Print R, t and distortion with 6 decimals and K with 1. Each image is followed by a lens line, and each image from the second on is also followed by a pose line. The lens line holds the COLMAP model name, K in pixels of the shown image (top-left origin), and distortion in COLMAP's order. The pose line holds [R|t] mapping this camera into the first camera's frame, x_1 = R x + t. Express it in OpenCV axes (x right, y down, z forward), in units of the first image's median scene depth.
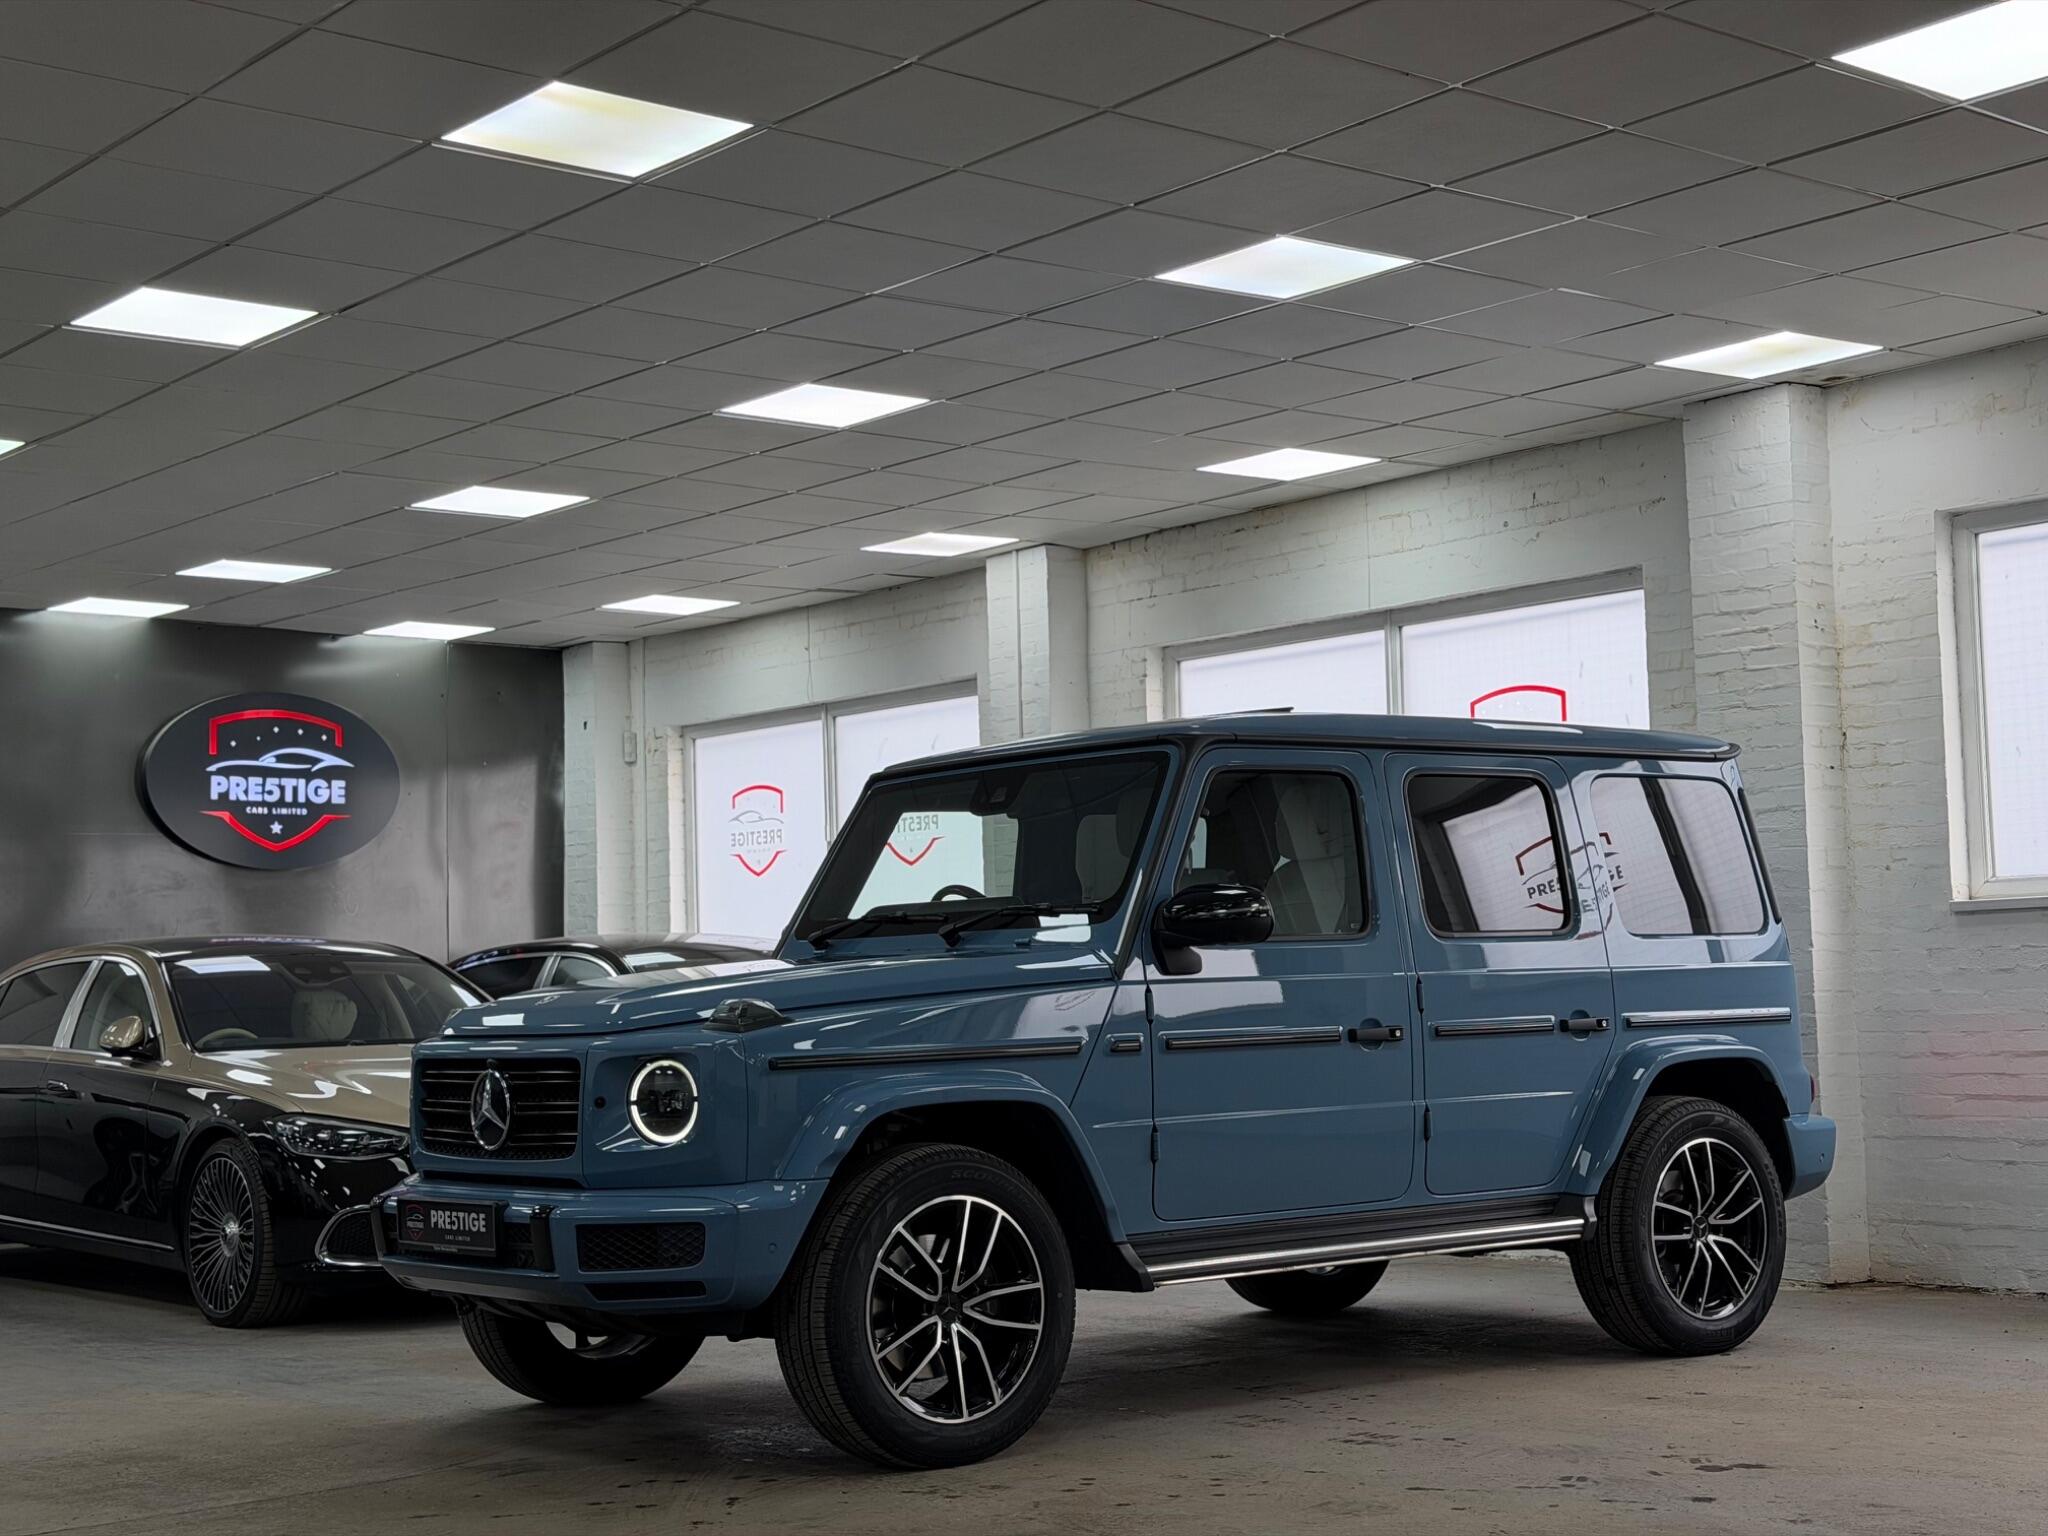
lens RADIAL K [[2860.5, 0, 1026.1], [0, 2860.5, 777.2], [0, 0, 1]] dist [0.132144, 0.000000]
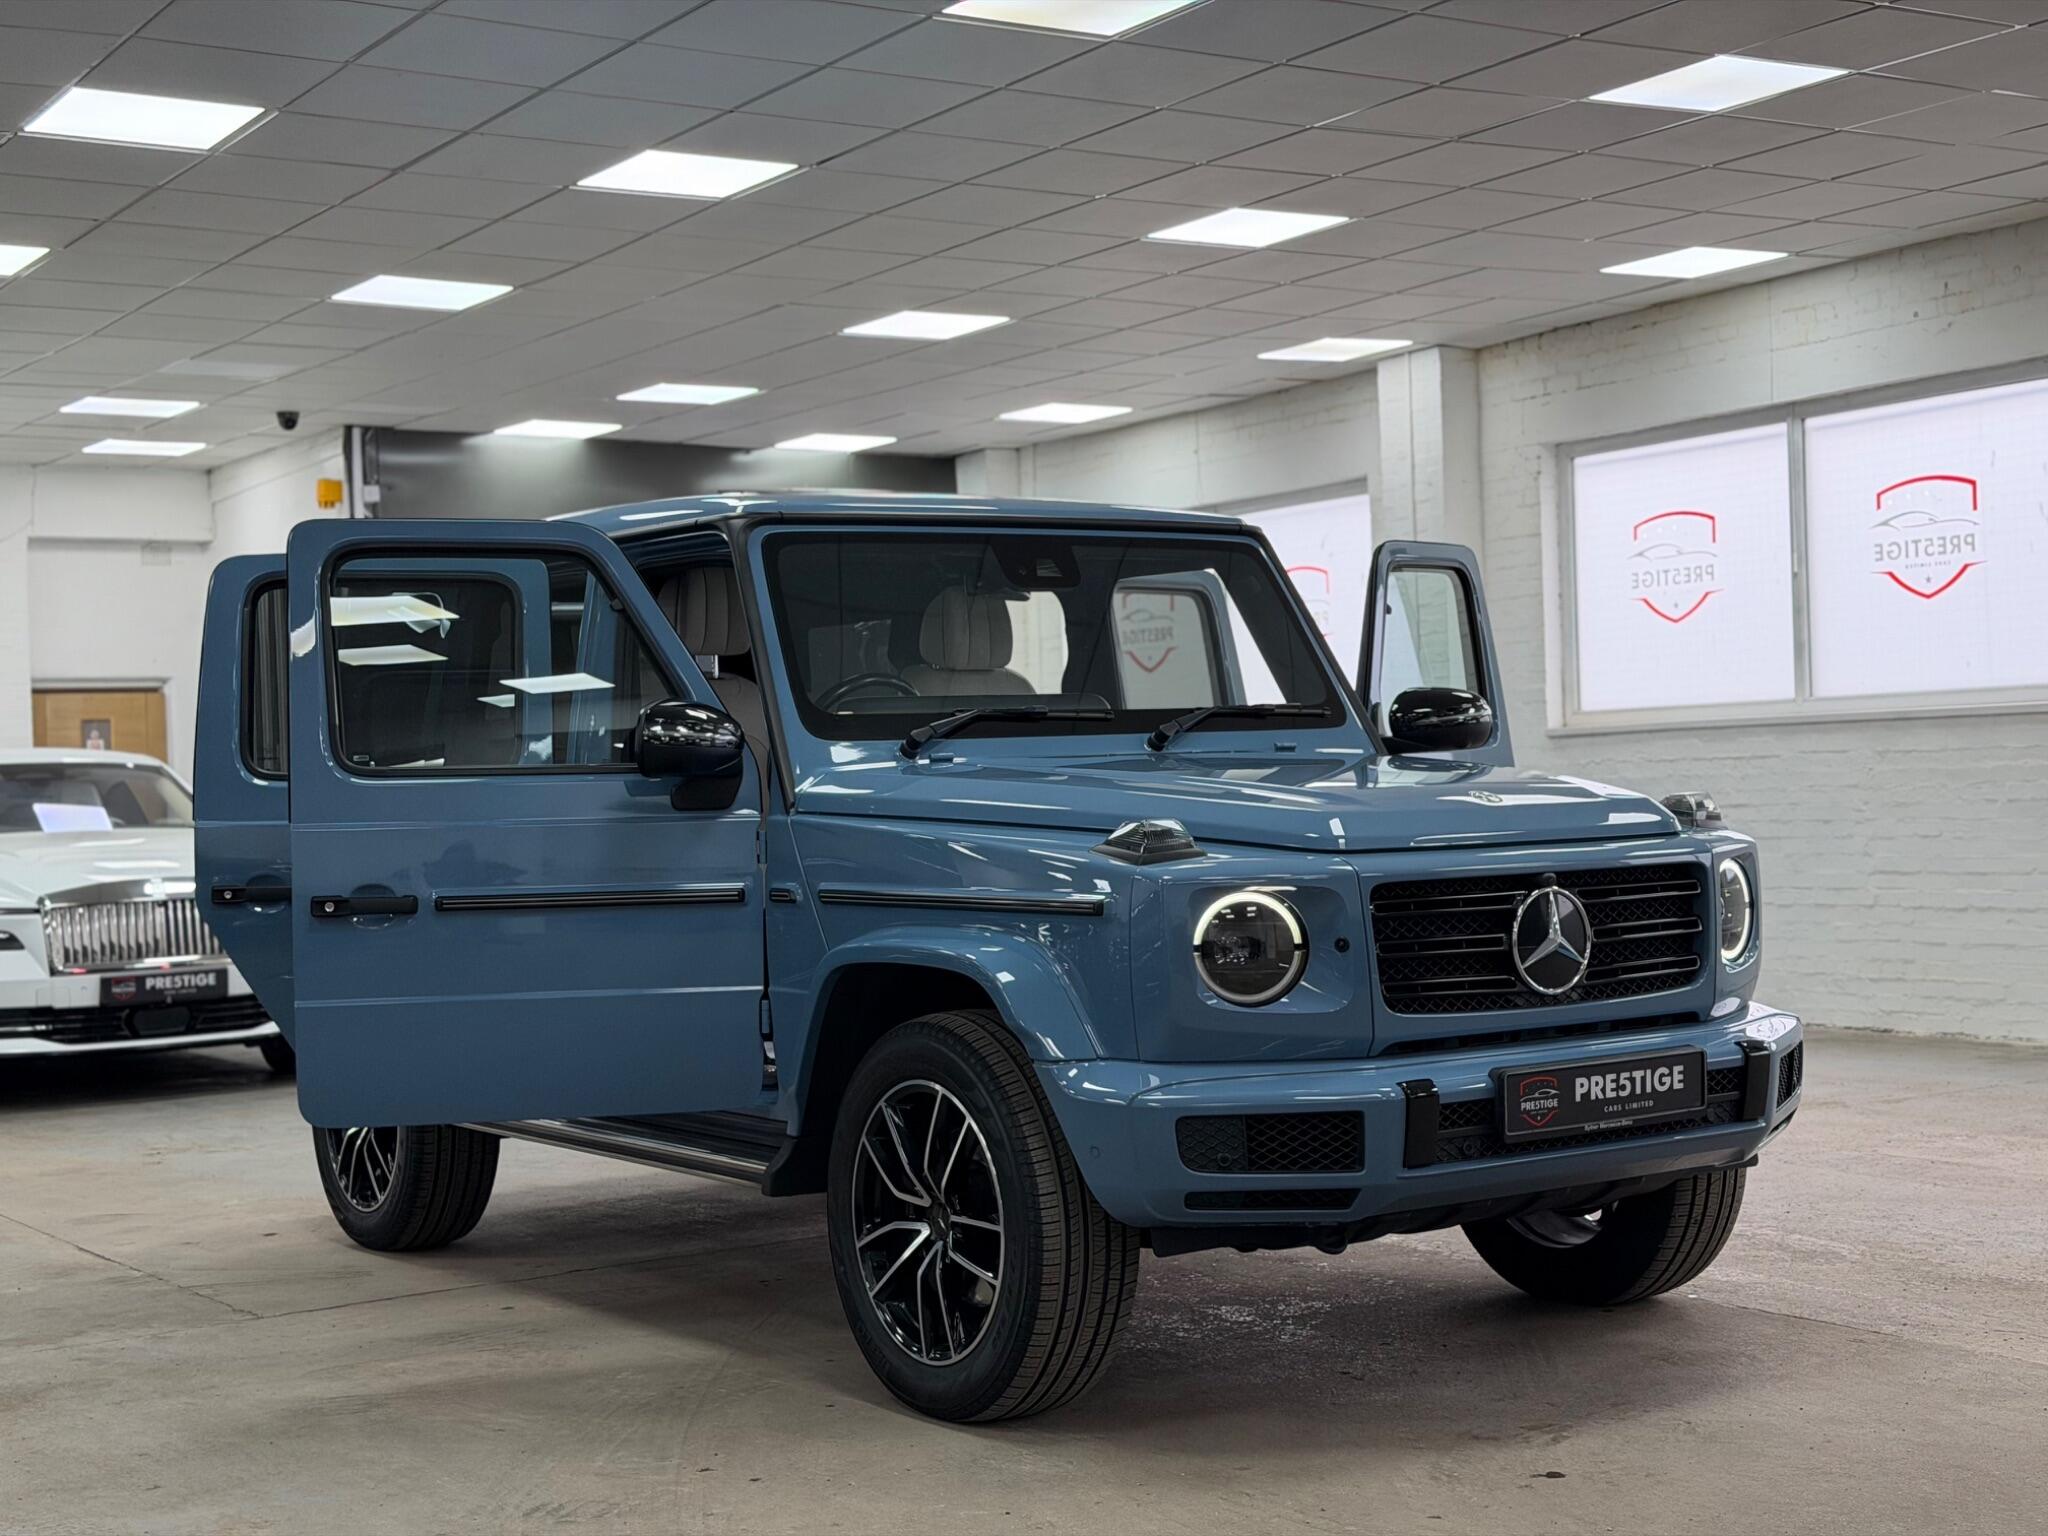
lens RADIAL K [[2860.5, 0, 1019.8], [0, 2860.5, 762.6], [0, 0, 1]] dist [0.132144, 0.000000]
pose [[0.993540, -0.011088, -0.112943, -0.036840], [0.019082, 0.997368, 0.069944, -0.009951], [0.111871, -0.071647, 0.991137, -0.064122]]
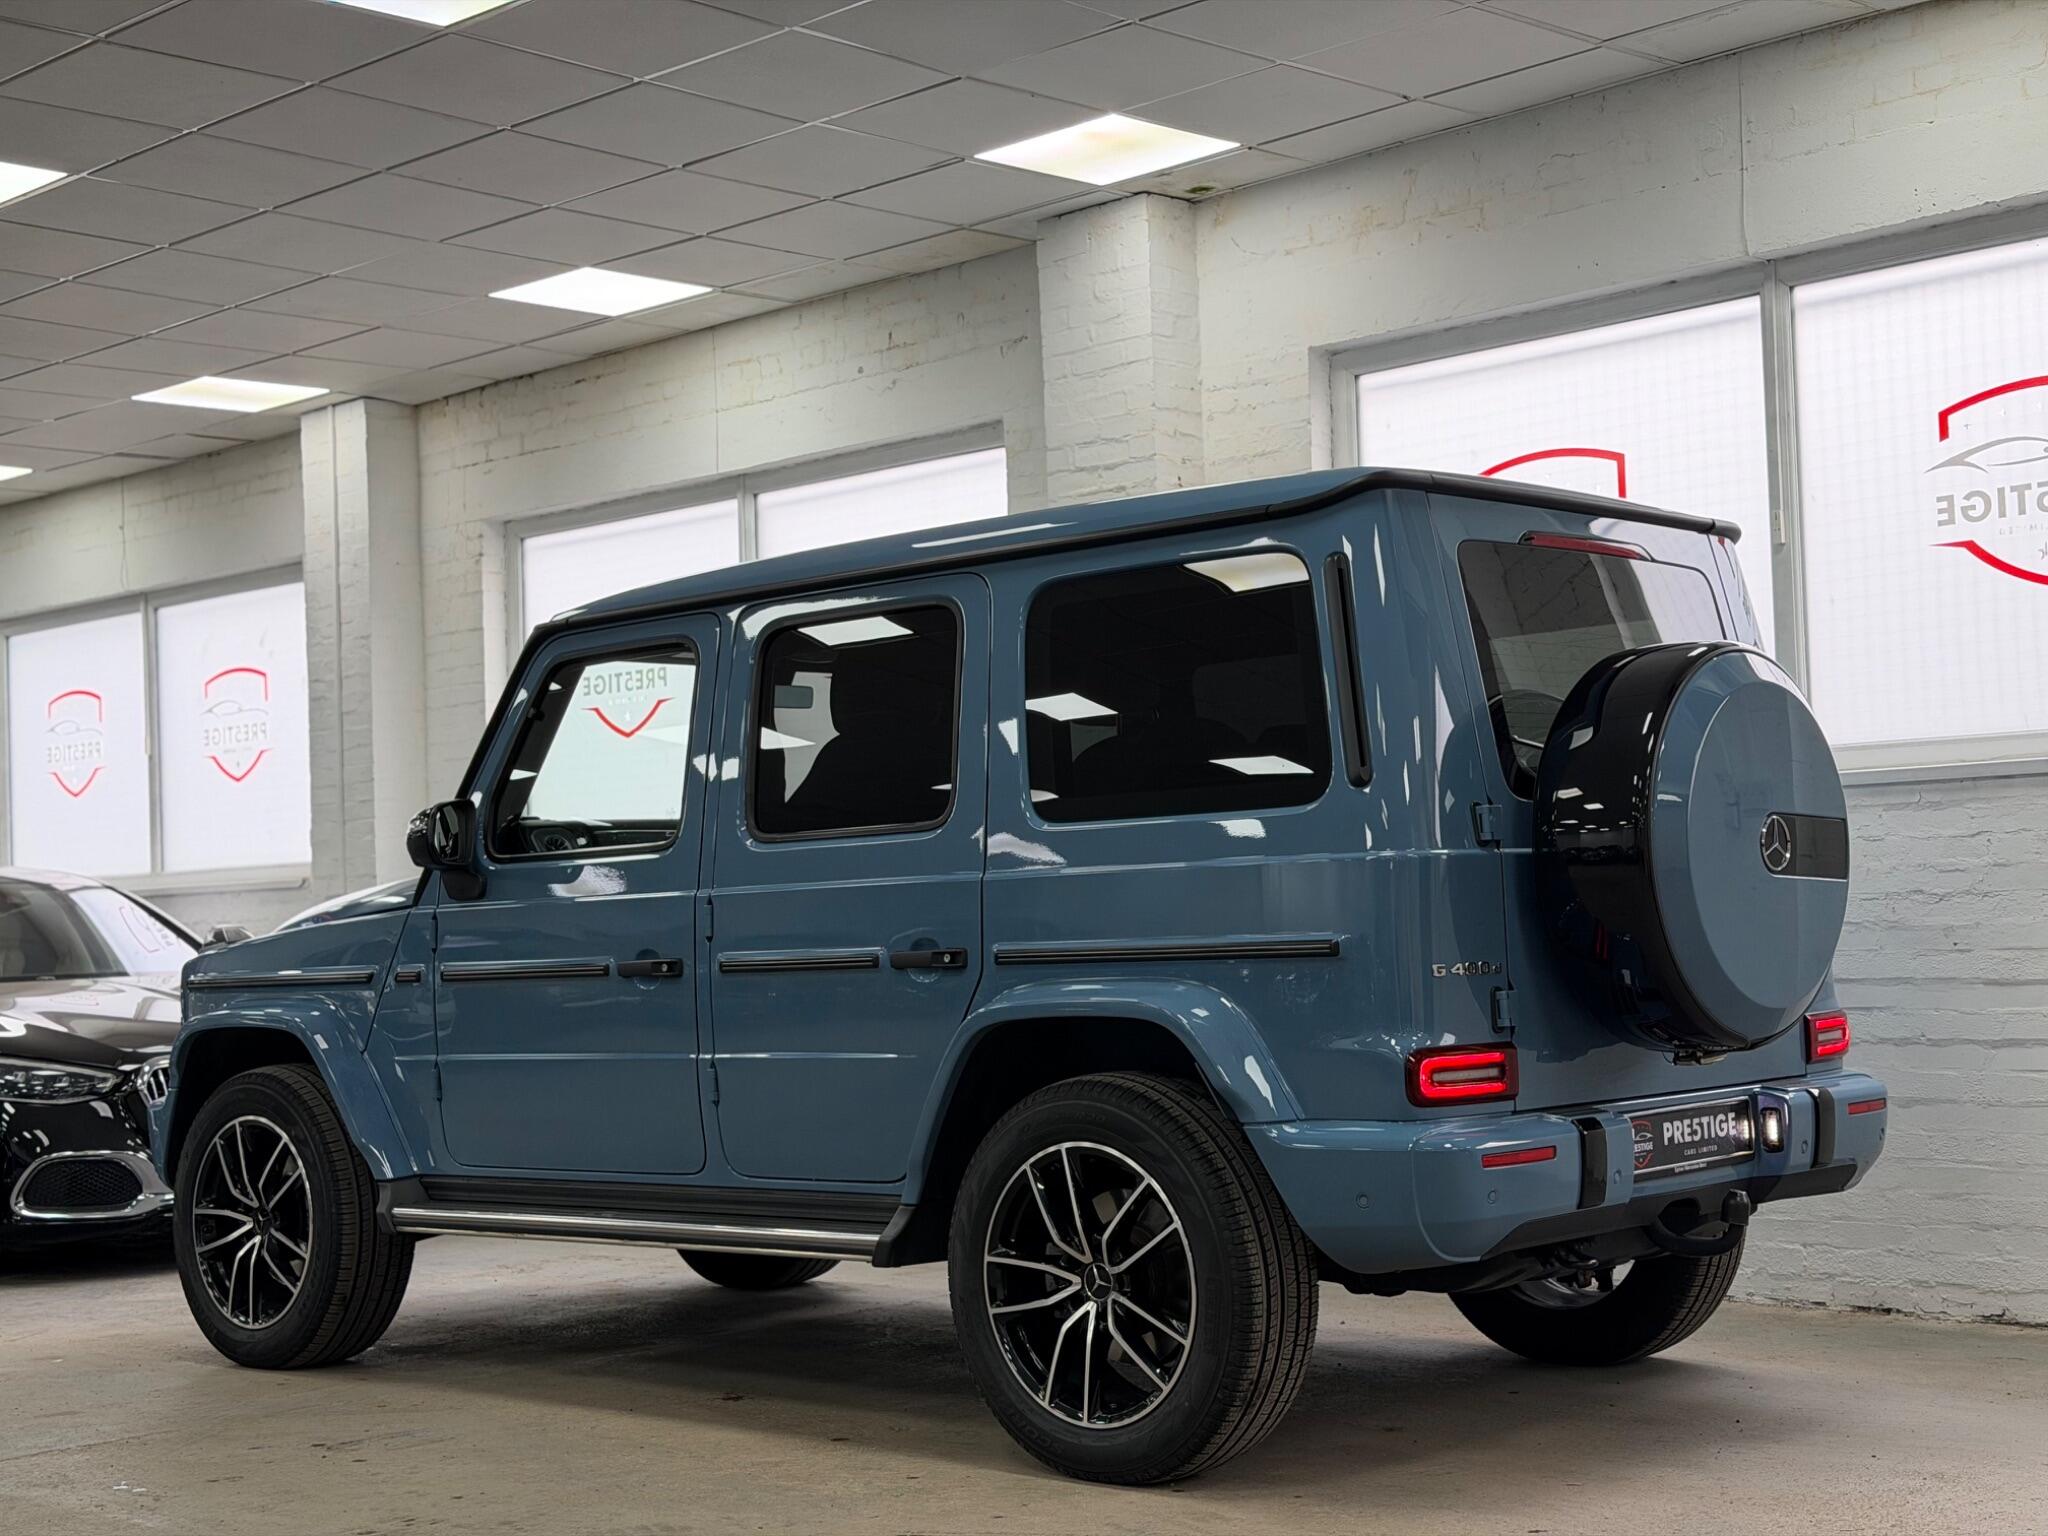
lens RADIAL K [[2860.5, 0, 1030.5], [0, 2860.5, 761.0], [0, 0, 1]] dist [0.132144, 0.000000]
pose [[0.992981, -0.000185, 0.118277, 0.135089], [-0.001684, 0.999875, 0.015704, 0.015567], [-0.118265, -0.015793, 0.992856, 0.180525]]
